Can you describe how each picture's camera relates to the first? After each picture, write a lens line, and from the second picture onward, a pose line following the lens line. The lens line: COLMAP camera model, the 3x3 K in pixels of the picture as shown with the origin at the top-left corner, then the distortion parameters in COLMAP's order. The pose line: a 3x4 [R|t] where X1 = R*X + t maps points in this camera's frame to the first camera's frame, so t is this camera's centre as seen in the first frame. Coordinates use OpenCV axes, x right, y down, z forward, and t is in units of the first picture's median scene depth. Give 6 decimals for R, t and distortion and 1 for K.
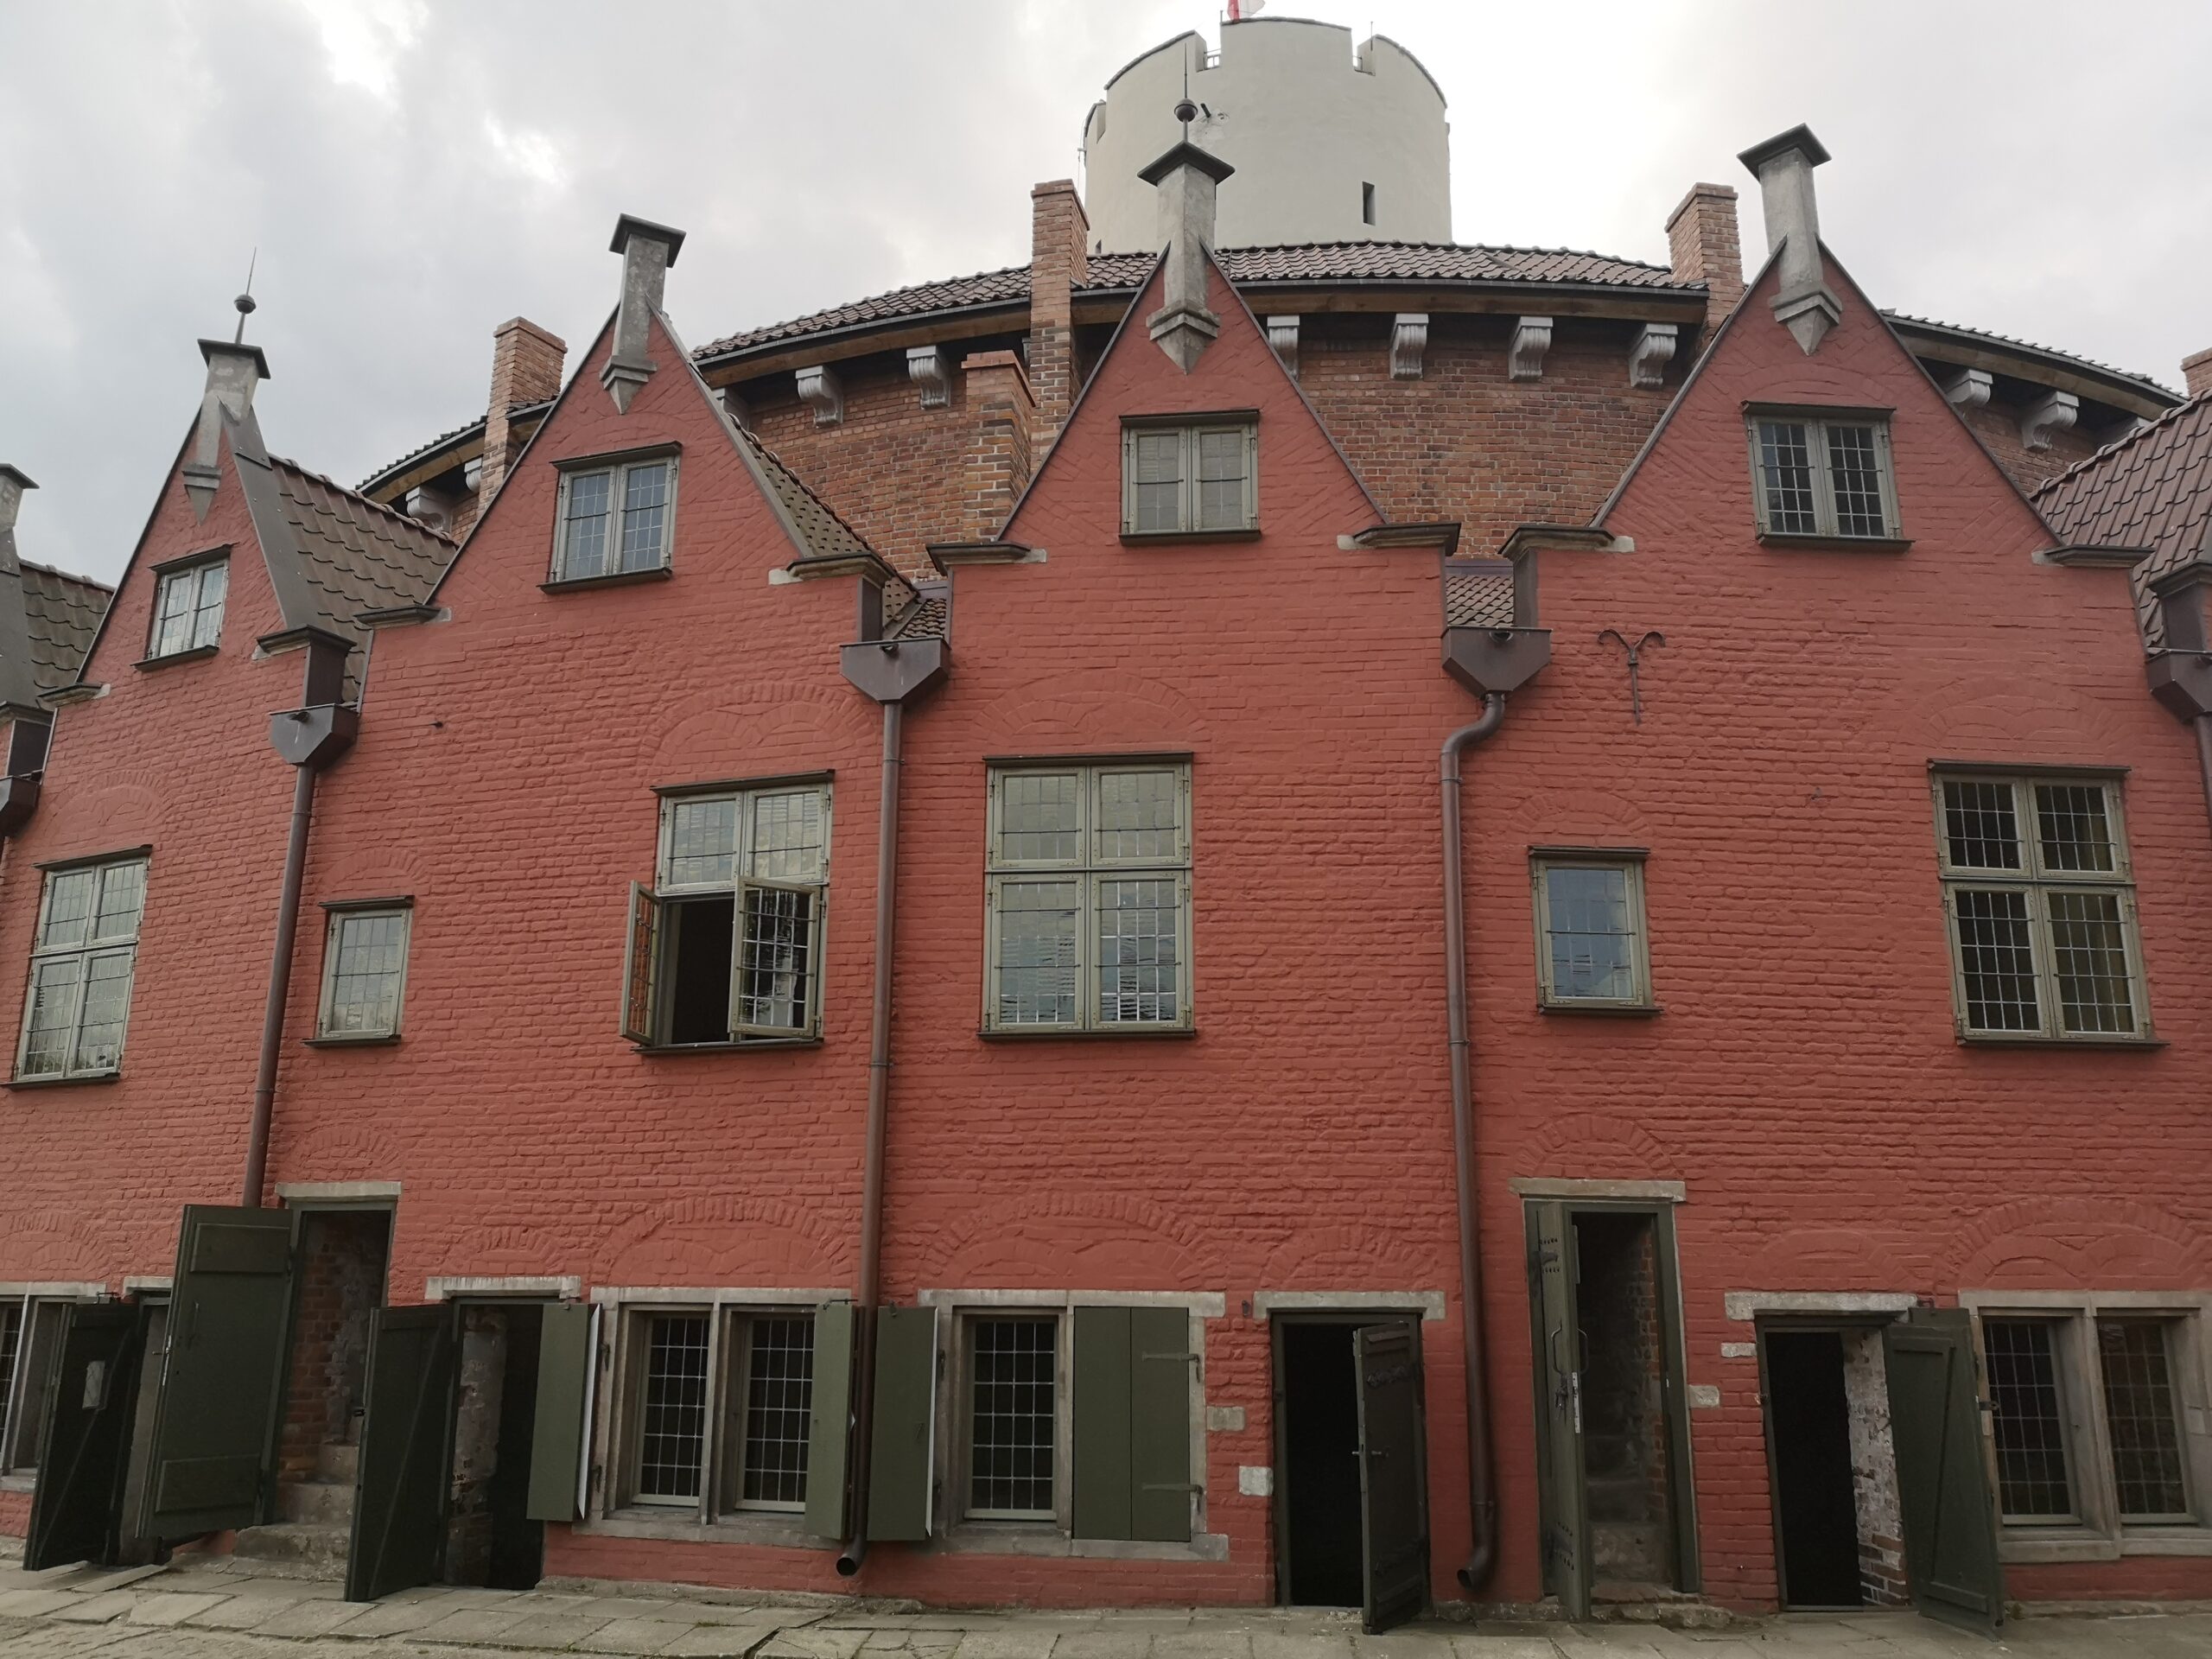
lens RADIAL K [[1738.3, 0, 1100.4], [0, 1738.3, 833.7], [0, 0, 1]] dist [0.067021, -0.144574]
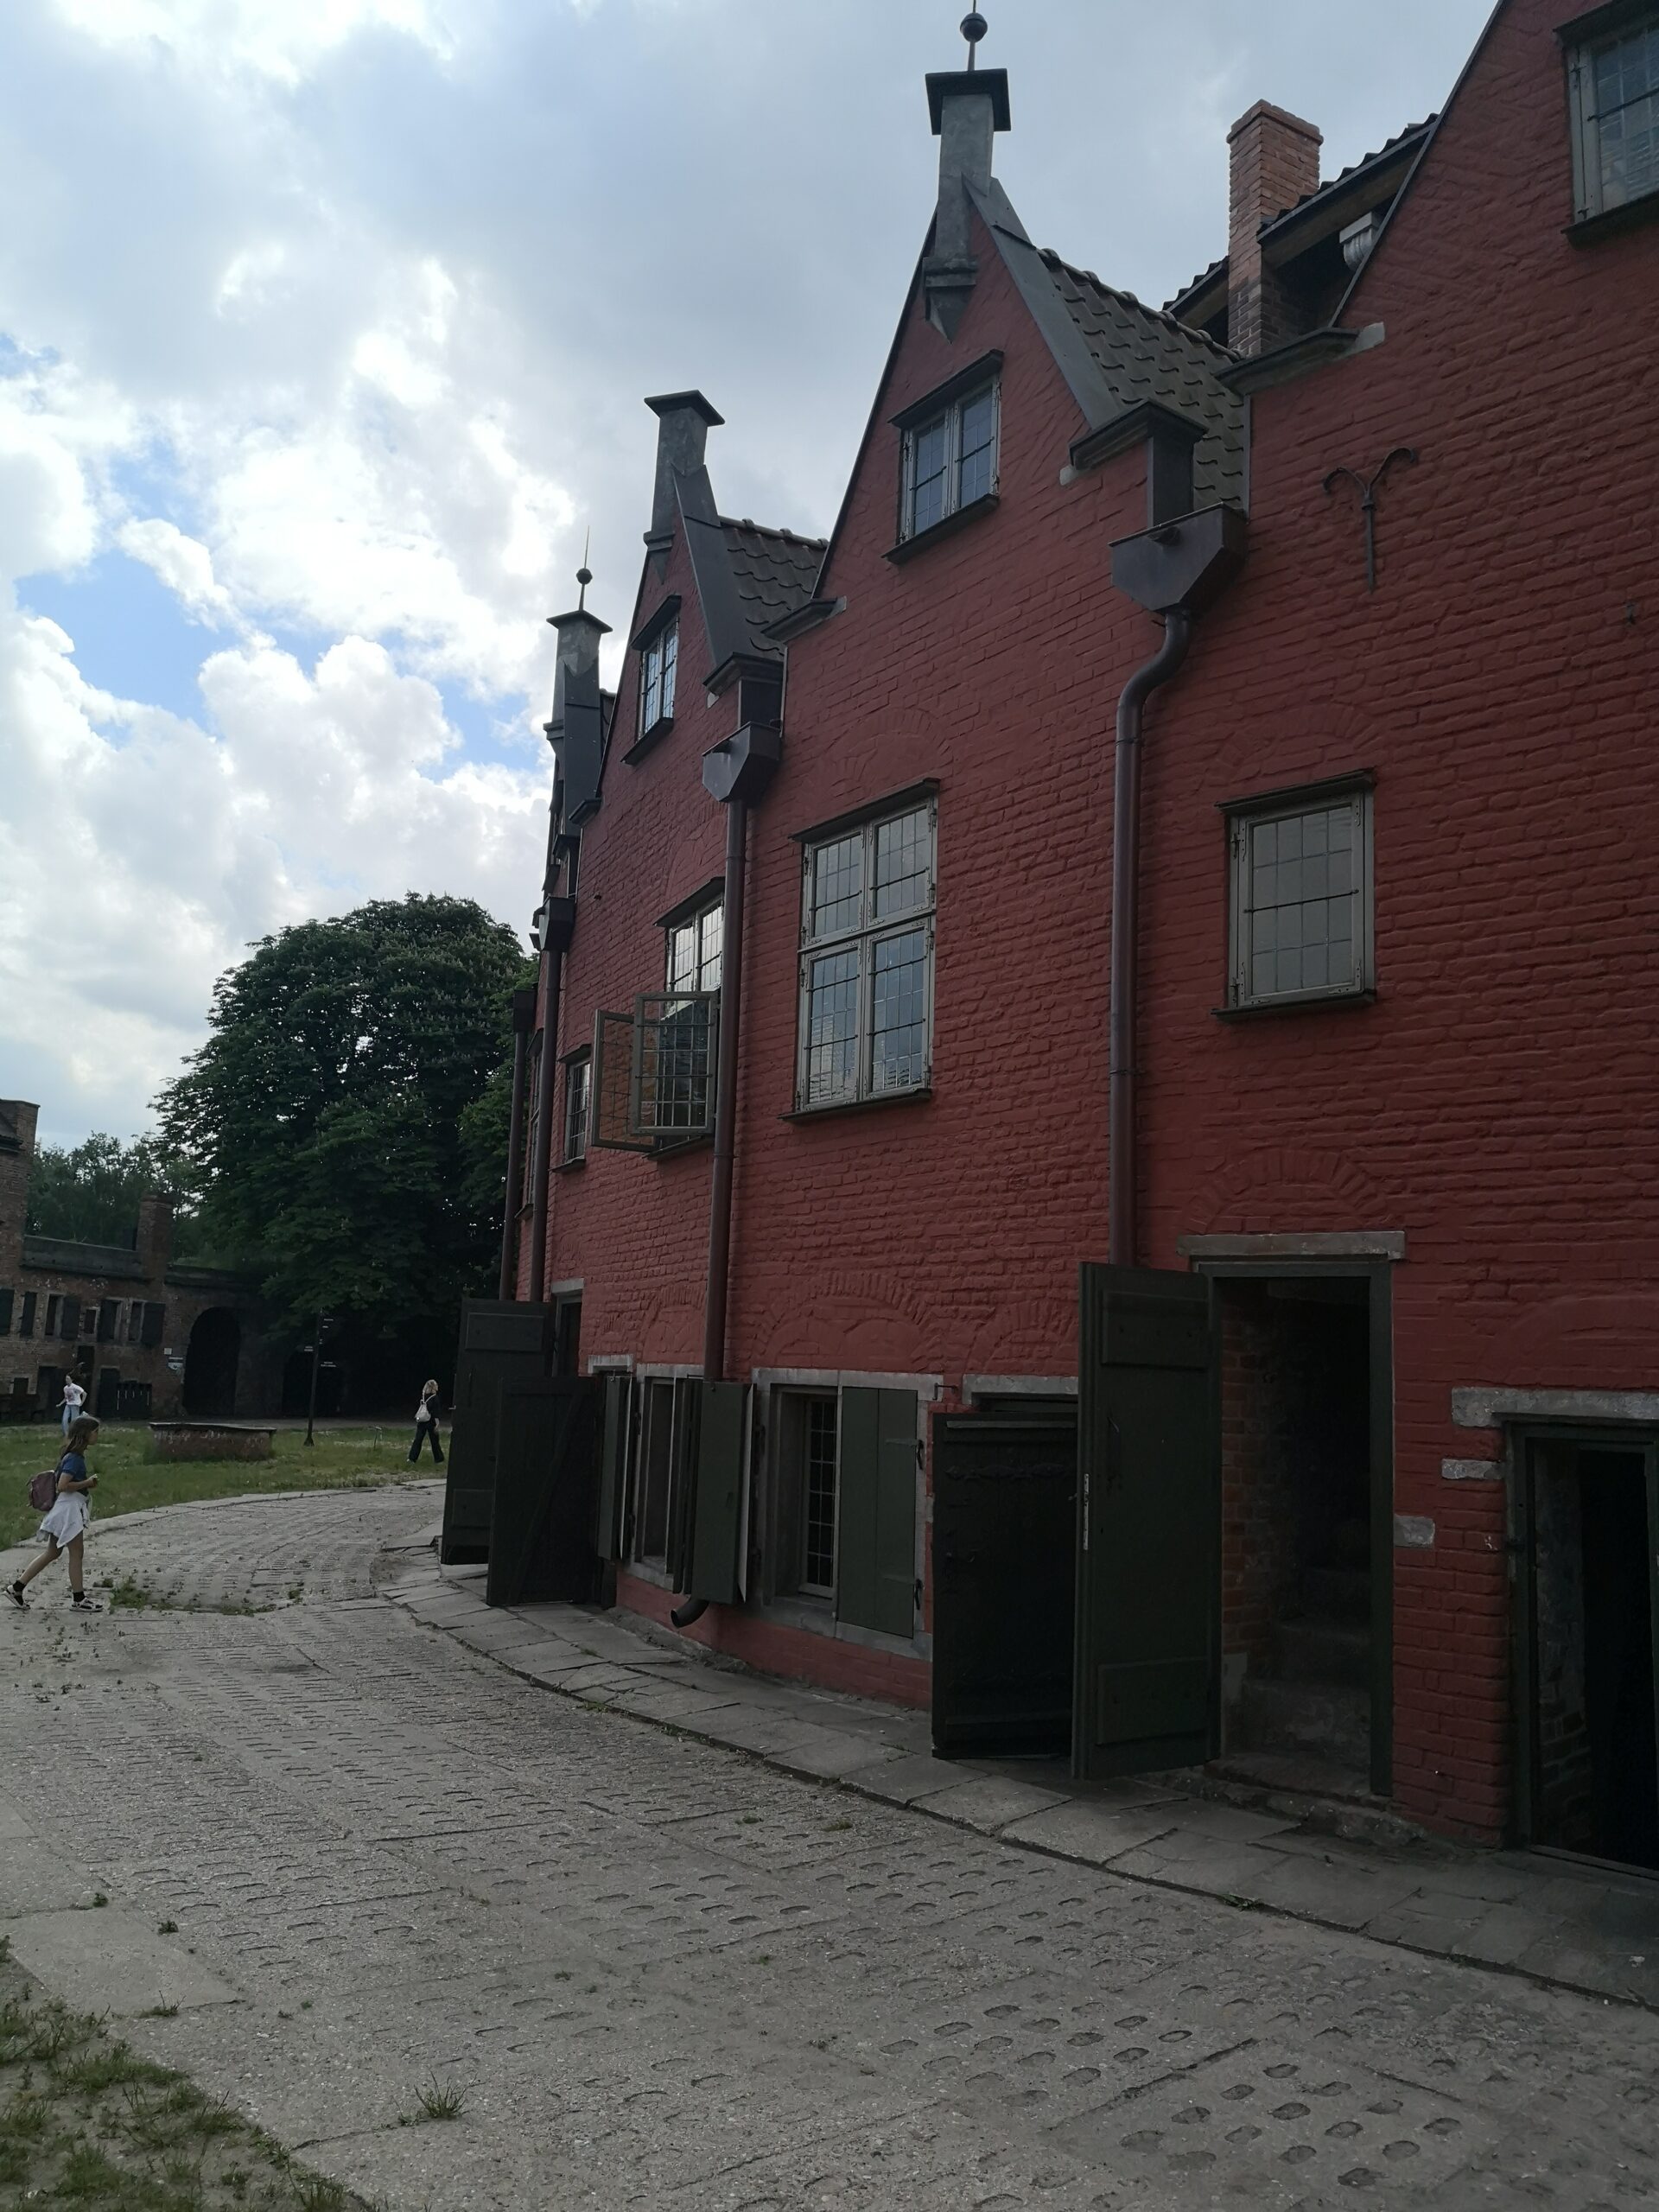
lens RADIAL K [[1738.3, 0, 826.4], [0, 1738.3, 1110.4], [0, 0, 1]] dist [0.067021, -0.144574]
pose [[0.670577, -0.094635, -0.735779, 0.635811], [0.155122, 0.987791, 0.014328, 0.095334], [0.725441, -0.123744, 0.677070, 0.329660]]
